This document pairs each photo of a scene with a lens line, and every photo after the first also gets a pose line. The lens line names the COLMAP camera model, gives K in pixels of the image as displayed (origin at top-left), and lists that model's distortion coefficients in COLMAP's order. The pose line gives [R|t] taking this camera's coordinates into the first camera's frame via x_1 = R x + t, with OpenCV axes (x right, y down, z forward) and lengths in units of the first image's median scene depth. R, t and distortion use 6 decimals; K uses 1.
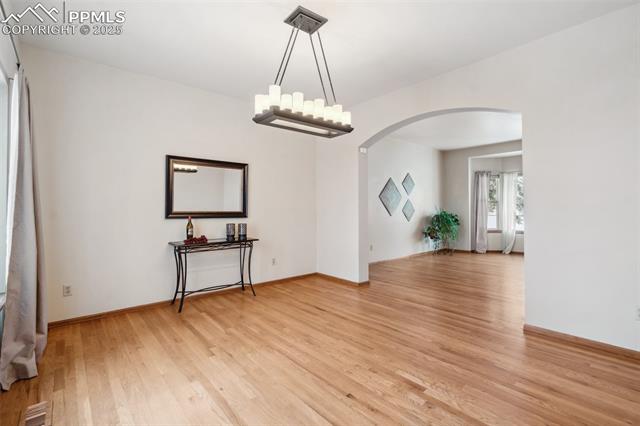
lens RADIAL K [[291.7, 0, 320.4], [0, 291.7, 209.5], [0, 0, 1]] dist [-0.007931, 0.002394]
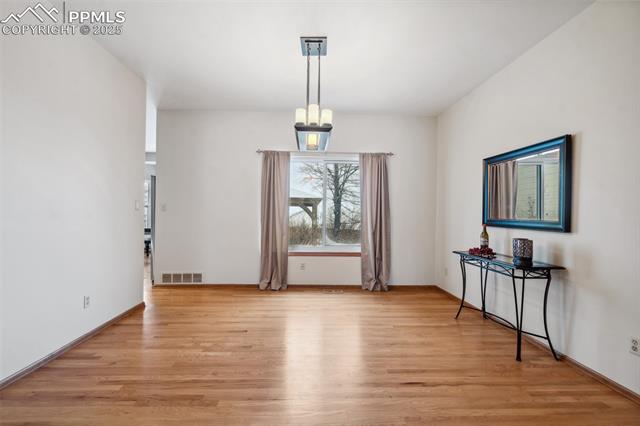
lens RADIAL K [[291.7, 0, 322.0], [0, 291.7, 214.5], [0, 0, 1]] dist [-0.007931, 0.002394]
pose [[-0.607299, -0.000699, -0.794473, 0.670145], [-0.008575, 0.999947, 0.005675, -0.007536], [0.794427, 0.010259, -0.607273, 1.379679]]
